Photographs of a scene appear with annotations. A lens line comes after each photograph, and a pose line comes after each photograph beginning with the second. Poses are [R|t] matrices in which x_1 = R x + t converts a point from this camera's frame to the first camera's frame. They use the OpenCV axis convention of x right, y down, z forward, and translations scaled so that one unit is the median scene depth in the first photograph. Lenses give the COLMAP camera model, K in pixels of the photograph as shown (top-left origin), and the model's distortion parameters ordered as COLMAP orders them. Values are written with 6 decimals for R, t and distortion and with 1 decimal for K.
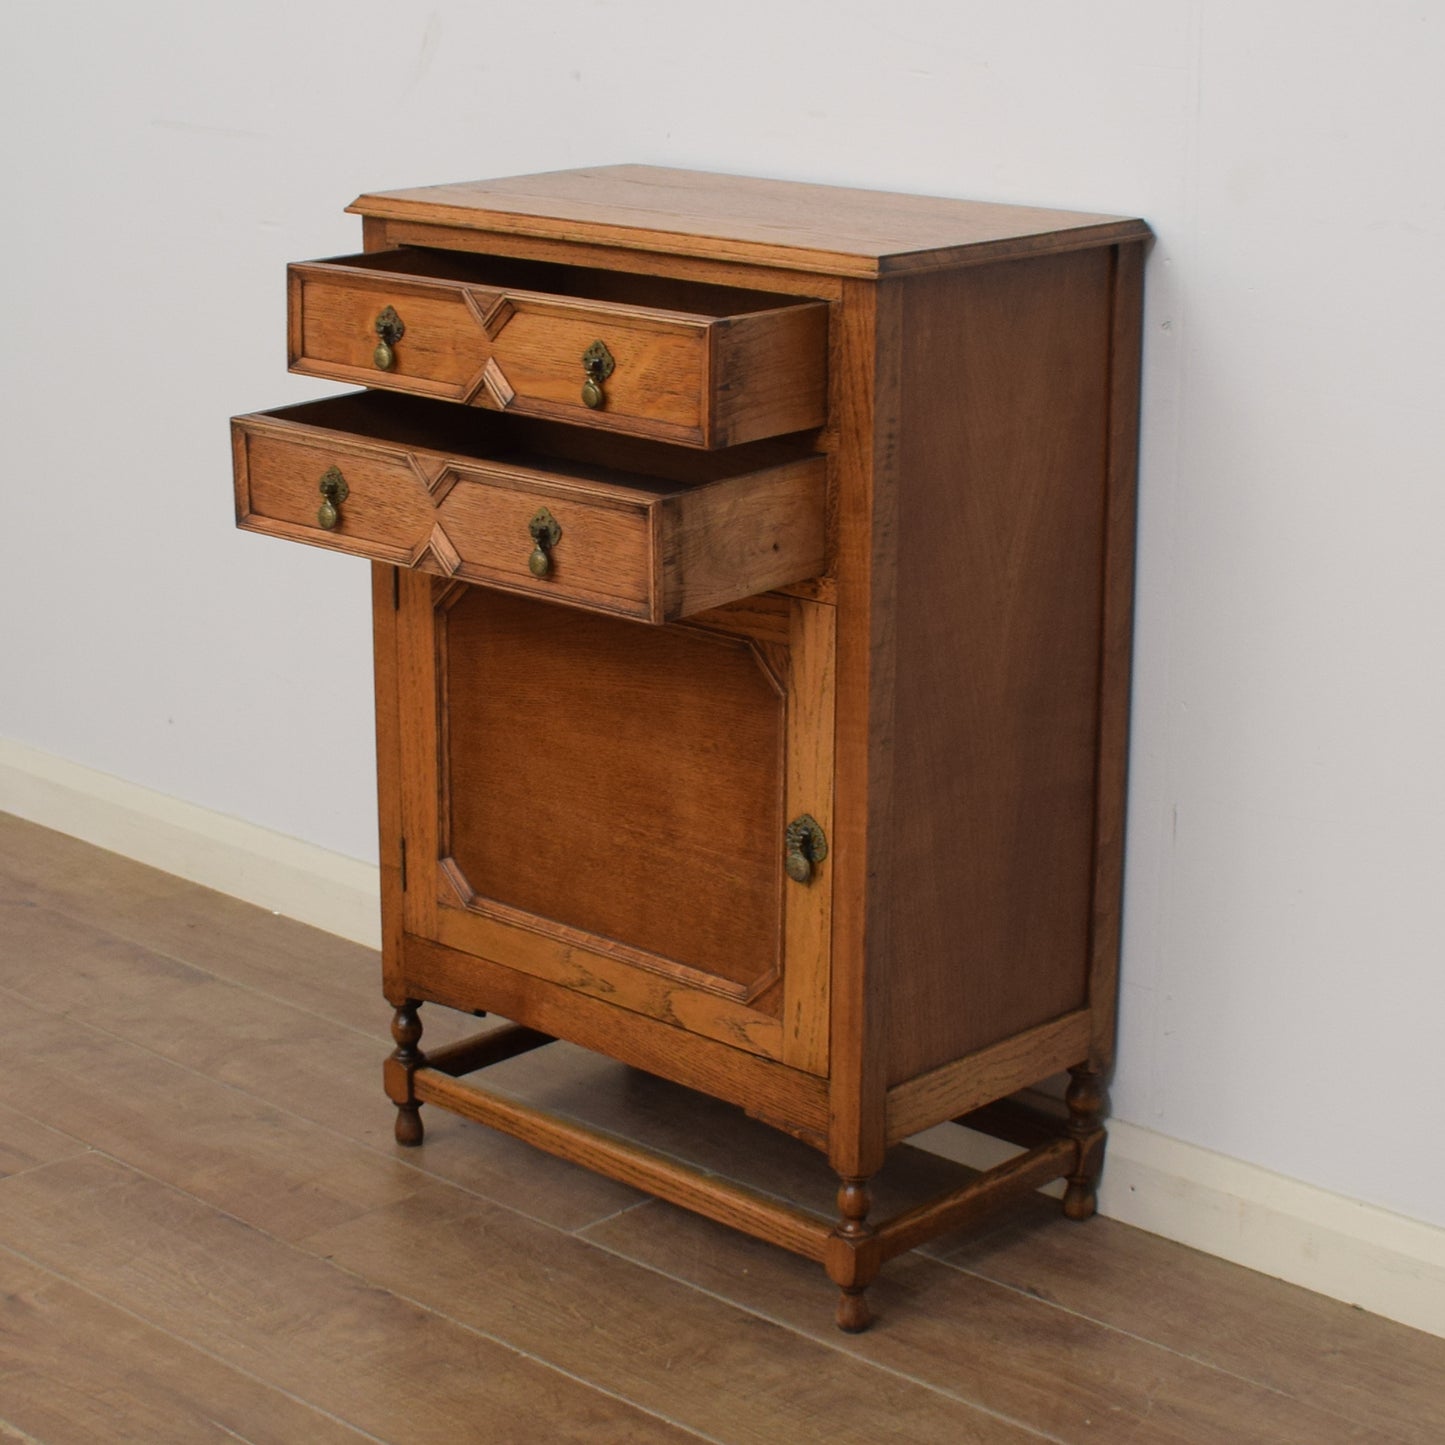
lens RADIAL K [[3301.2, 0, 624.1], [0, 3301.2, 683.9], [0, 0, 1]] dist [-0.065672, -0.119473]
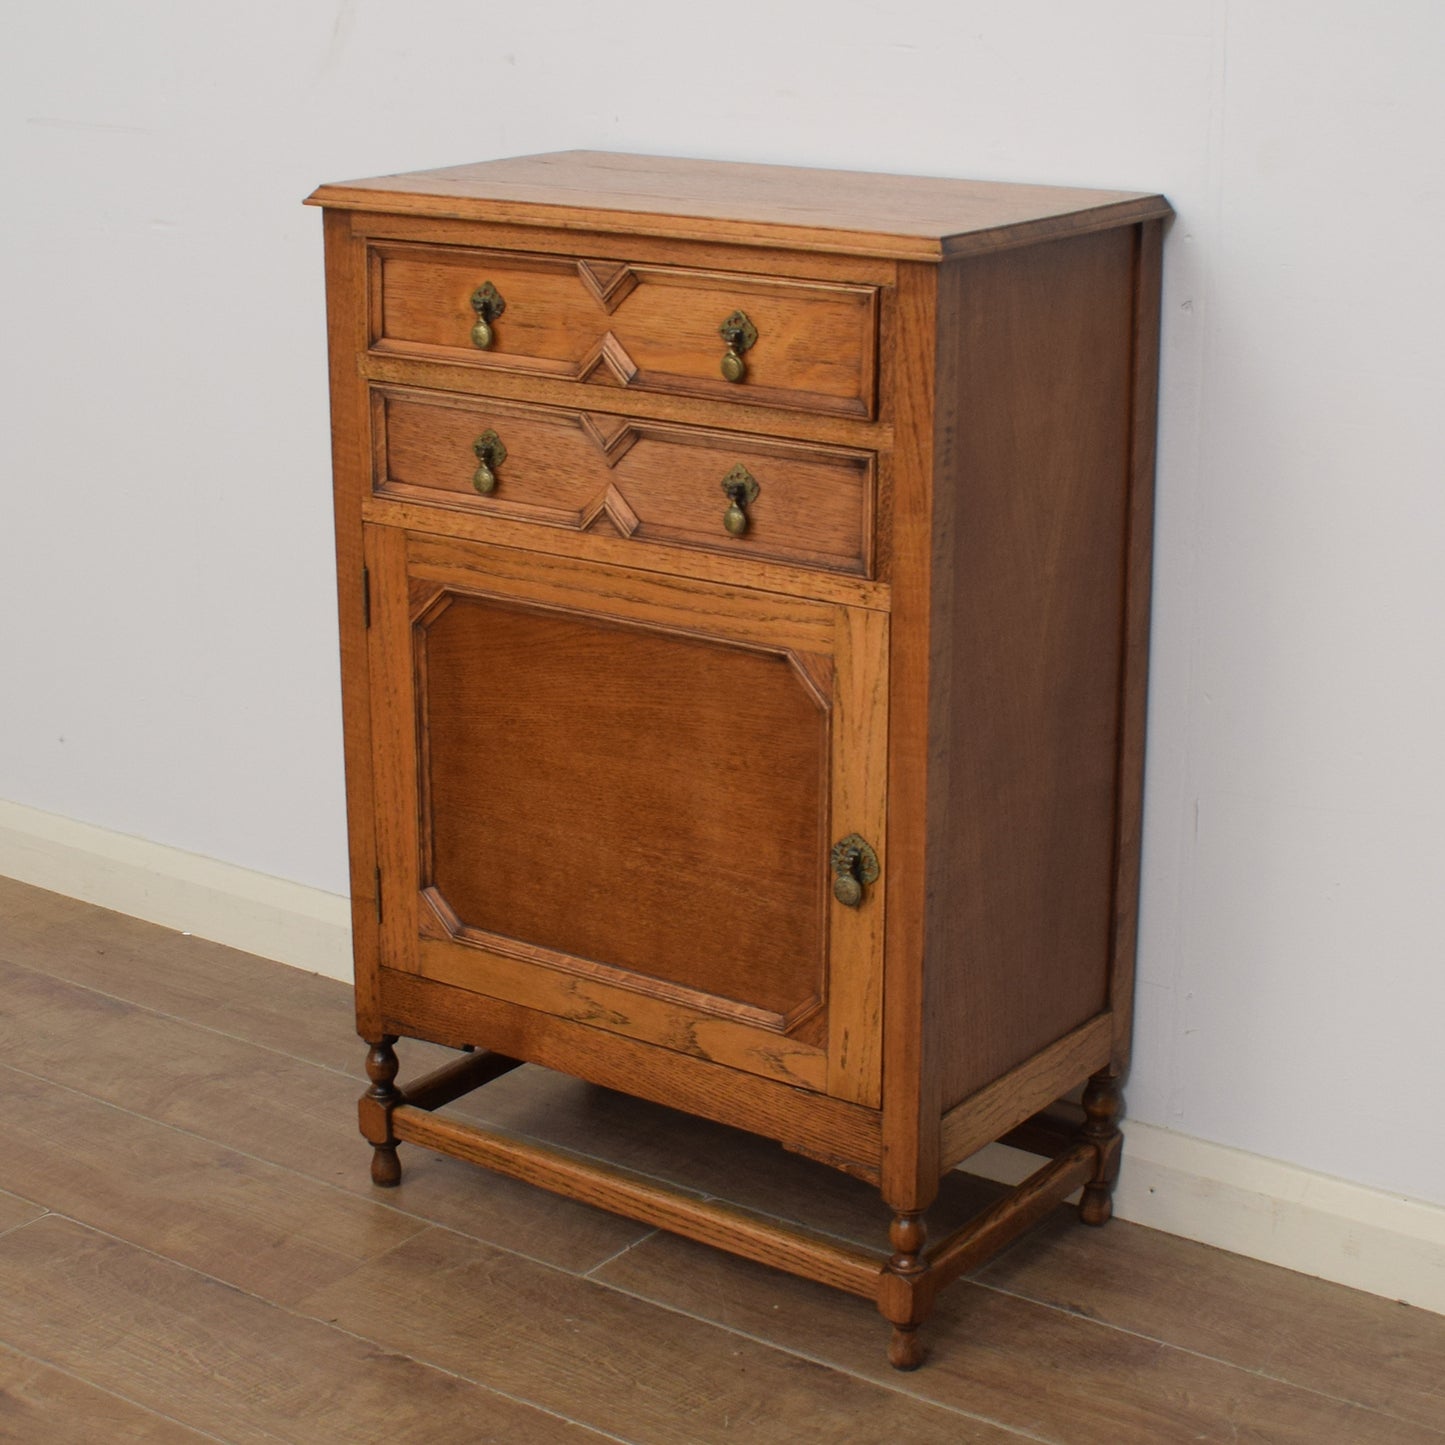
lens RADIAL K [[2928.1, 0, 703.8], [0, 2928.1, 682.6], [0, 0, 1]] dist [-0.079421, -0.036338]
pose [[0.989137, -0.040779, 0.141229, -0.097242], [0.038512, 0.999082, 0.018749, -0.019610], [-0.141864, -0.013106, 0.989799, 0.169669]]
